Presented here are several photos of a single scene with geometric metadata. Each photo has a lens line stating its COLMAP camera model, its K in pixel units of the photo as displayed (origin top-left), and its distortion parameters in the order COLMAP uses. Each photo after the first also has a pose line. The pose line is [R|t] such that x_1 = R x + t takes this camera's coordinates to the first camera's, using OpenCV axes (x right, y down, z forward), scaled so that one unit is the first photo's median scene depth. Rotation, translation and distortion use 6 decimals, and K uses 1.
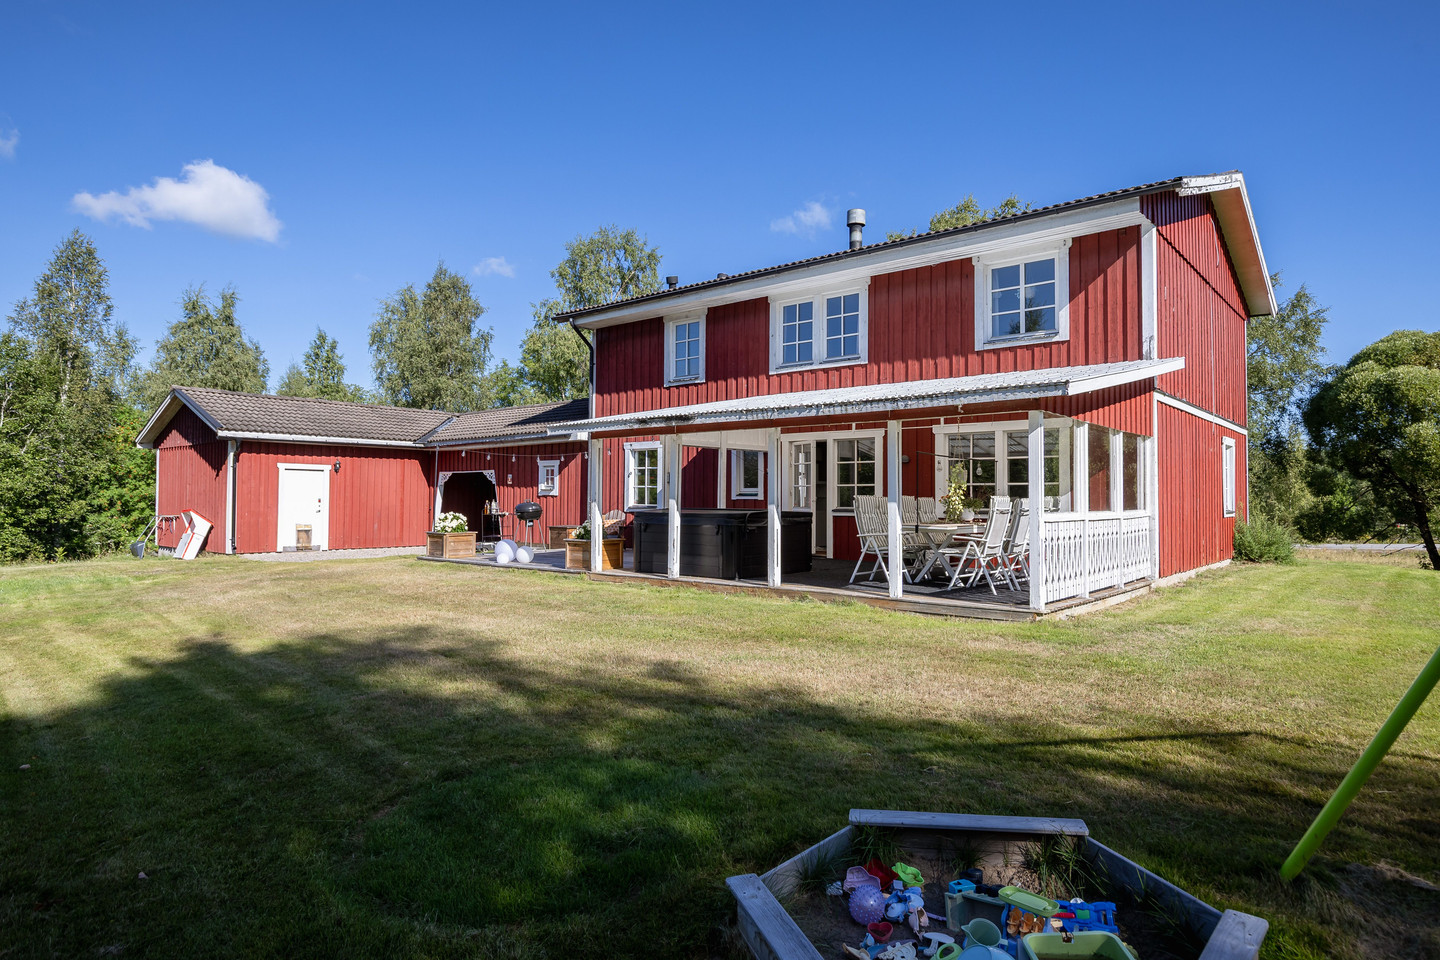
lens RADIAL K [[803.9, 0, 769.0], [0, 803.9, 476.6], [0, 0, 1]] dist [0.016417, -0.004479]
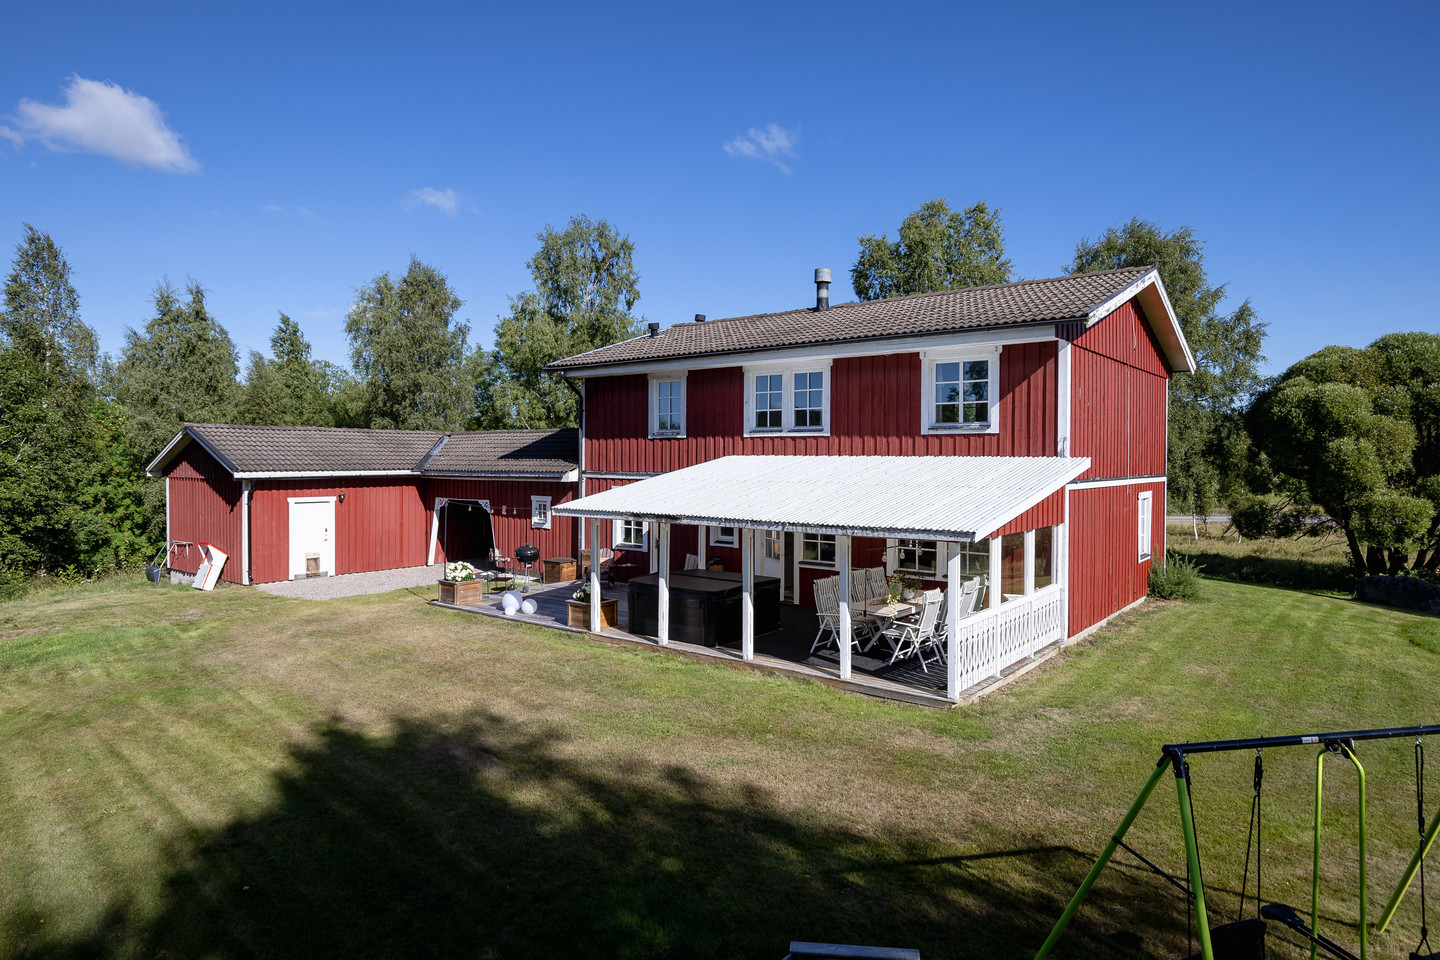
lens RADIAL K [[803.9, 0, 767.1], [0, 803.9, 477.7], [0, 0, 1]] dist [0.016417, -0.004479]
pose [[0.999548, -0.001187, 0.030041, -0.000376], [-0.000111, 0.999067, 0.043179, -0.107963], [-0.030064, -0.043163, 0.998616, -0.113816]]
